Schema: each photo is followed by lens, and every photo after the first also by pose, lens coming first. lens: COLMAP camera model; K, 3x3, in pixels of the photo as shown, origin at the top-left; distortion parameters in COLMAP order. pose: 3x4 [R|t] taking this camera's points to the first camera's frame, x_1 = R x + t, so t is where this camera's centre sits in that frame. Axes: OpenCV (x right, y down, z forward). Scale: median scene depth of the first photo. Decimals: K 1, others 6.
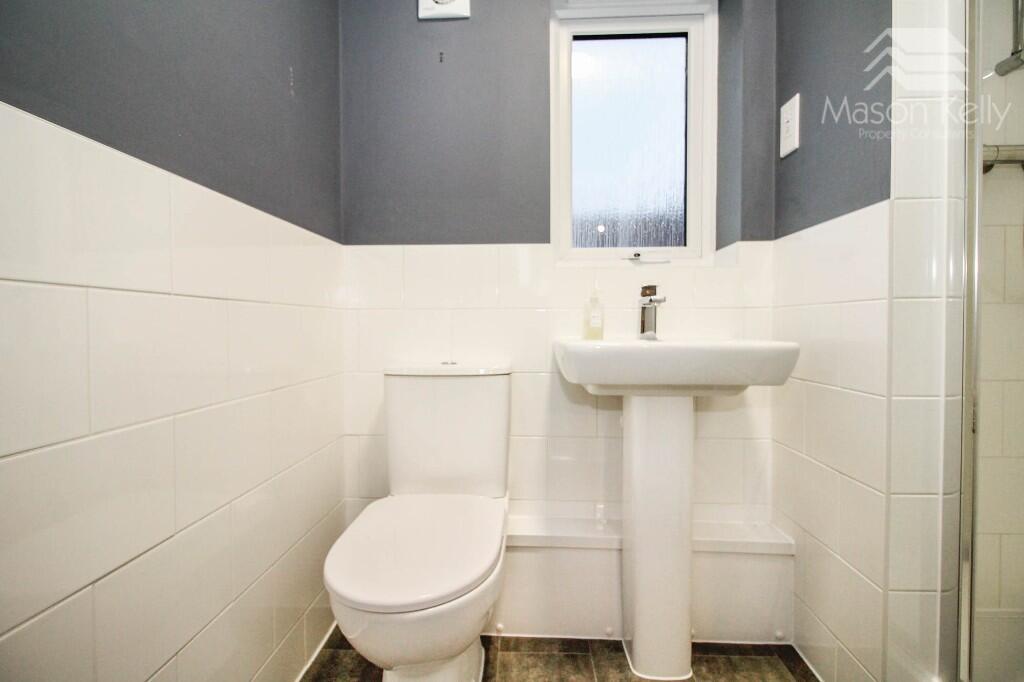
lens RADIAL K [[496.9, 0, 508.6], [0, 496.9, 338.9], [0, 0, 1]] dist [-0.006081, -0.001568]
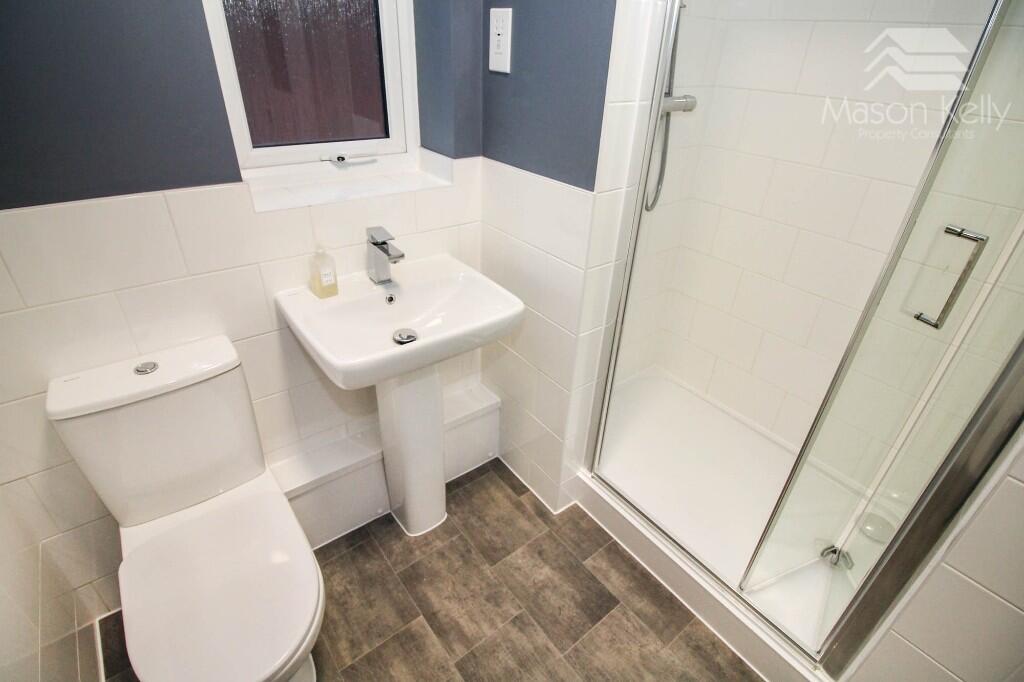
lens RADIAL K [[496.9, 0, 516.6], [0, 496.9, 337.1], [0, 0, 1]] dist [-0.006081, -0.001568]
pose [[0.765364, -0.301913, 0.568390, -0.110773], [-0.029202, 0.865944, 0.499287, -0.419353], [-0.642935, -0.398734, 0.653946, 0.148241]]
